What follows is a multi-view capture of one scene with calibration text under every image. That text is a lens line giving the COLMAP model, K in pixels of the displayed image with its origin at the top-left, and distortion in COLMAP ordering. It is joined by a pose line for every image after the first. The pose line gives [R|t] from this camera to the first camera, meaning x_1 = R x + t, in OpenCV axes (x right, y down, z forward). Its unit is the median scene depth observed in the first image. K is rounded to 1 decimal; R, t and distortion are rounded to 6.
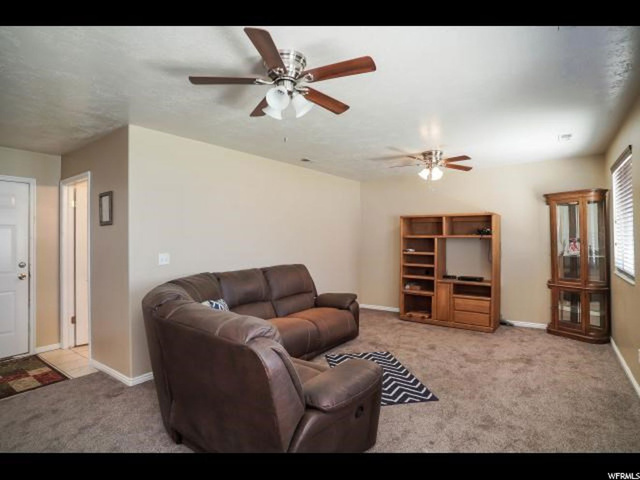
lens RADIAL K [[337.7, 0, 319.1], [0, 337.7, 239.5], [0, 0, 1]] dist [-0.068332, 0.031011]
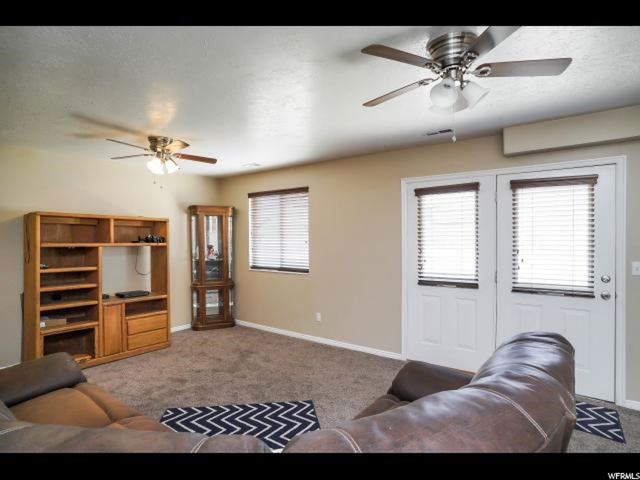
lens RADIAL K [[337.7, 0, 319.1], [0, 337.7, 239.5], [0, 0, 1]] dist [-0.068332, 0.031011]
pose [[0.004585, 0.001296, 0.999989, -0.459215], [0.006874, 0.999975, -0.001328, -0.019386], [-0.999966, 0.006880, 0.004576, 0.629002]]
